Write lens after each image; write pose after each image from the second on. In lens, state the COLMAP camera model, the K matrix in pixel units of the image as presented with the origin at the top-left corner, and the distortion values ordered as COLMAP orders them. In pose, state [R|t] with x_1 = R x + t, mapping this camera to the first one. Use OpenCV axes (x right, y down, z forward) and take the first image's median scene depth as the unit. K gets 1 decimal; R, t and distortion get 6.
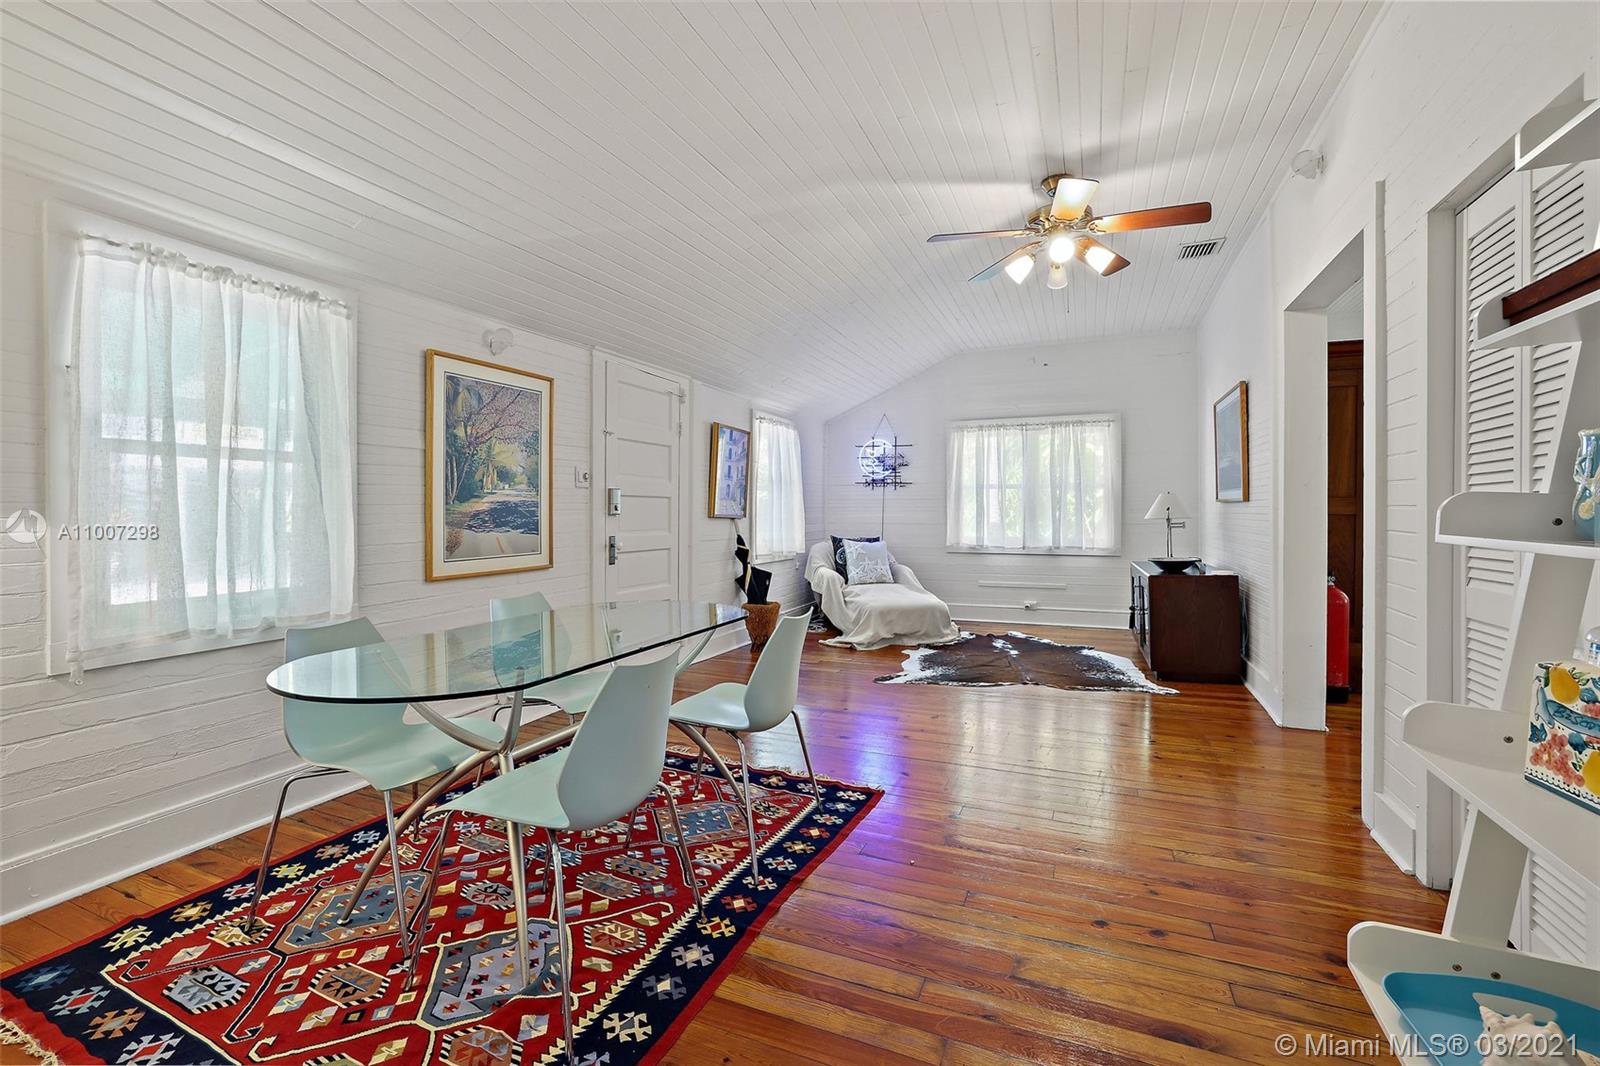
lens RADIAL K [[687.8, 0, 798.4], [0, 687.8, 524.0], [0, 0, 1]] dist [-0.002946, 0.000053]
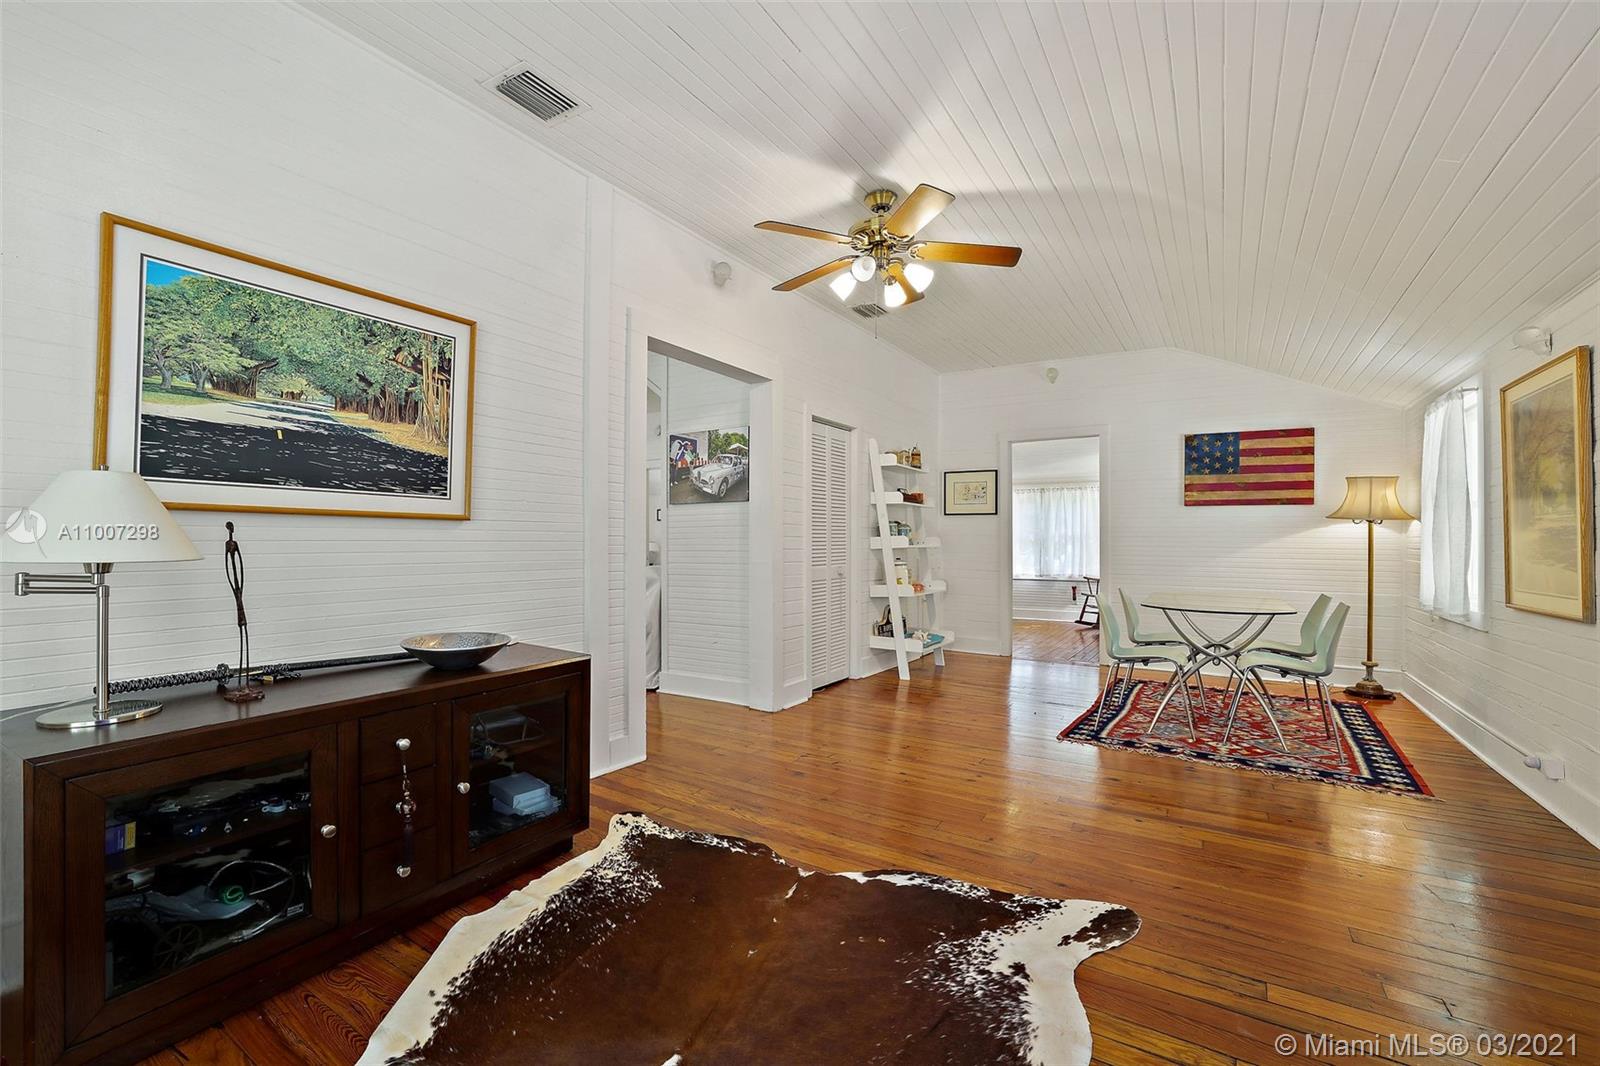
lens RADIAL K [[697.3, 0, 800.0], [0, 697.3, 533.0], [0, 0, 1]] dist [-0.001610, -0.000131]
pose [[-0.989477, -0.004525, 0.144620, 0.185175], [-0.002986, 0.999937, 0.010858, -0.021189], [-0.144660, 0.010312, -0.989428, 1.038255]]
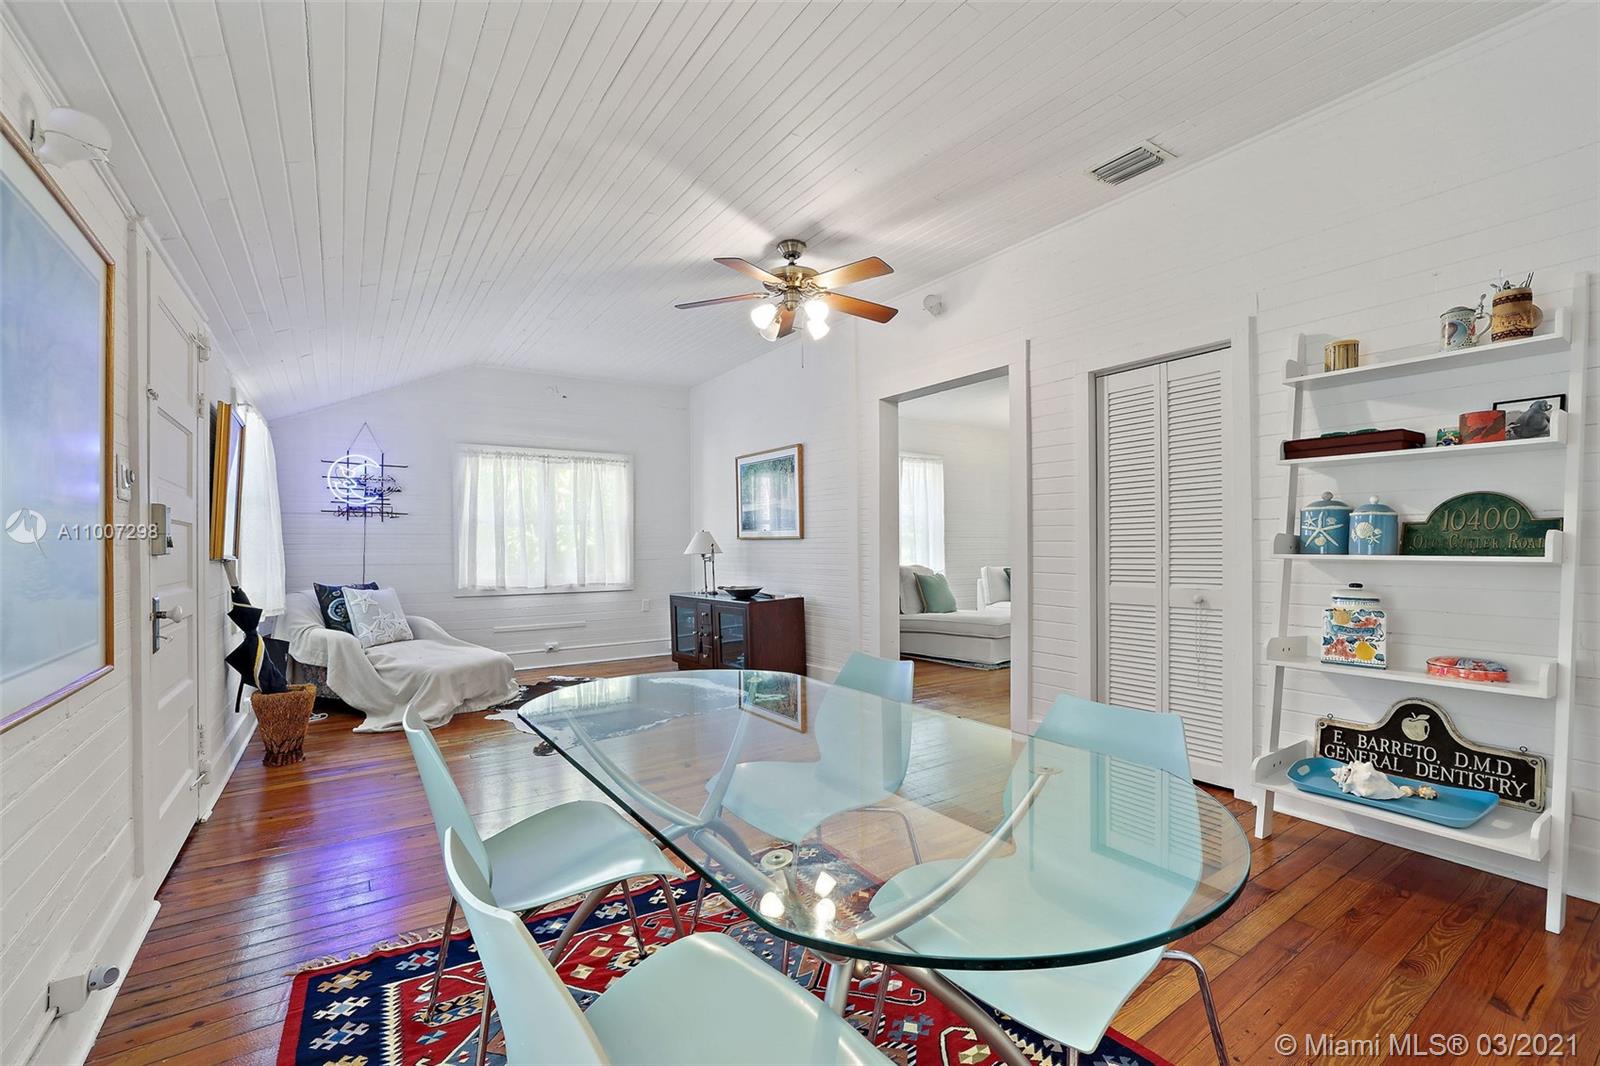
lens RADIAL K [[680.2, 0, 801.4], [0, 680.2, 559.8], [0, 0, 1]] dist [-0.044167, 0.000134]
pose [[0.538067, -0.016840, 0.842734, -0.273379], [0.020813, 0.999761, 0.006689, -0.001507], [-0.842645, 0.013941, 0.538289, 0.211832]]
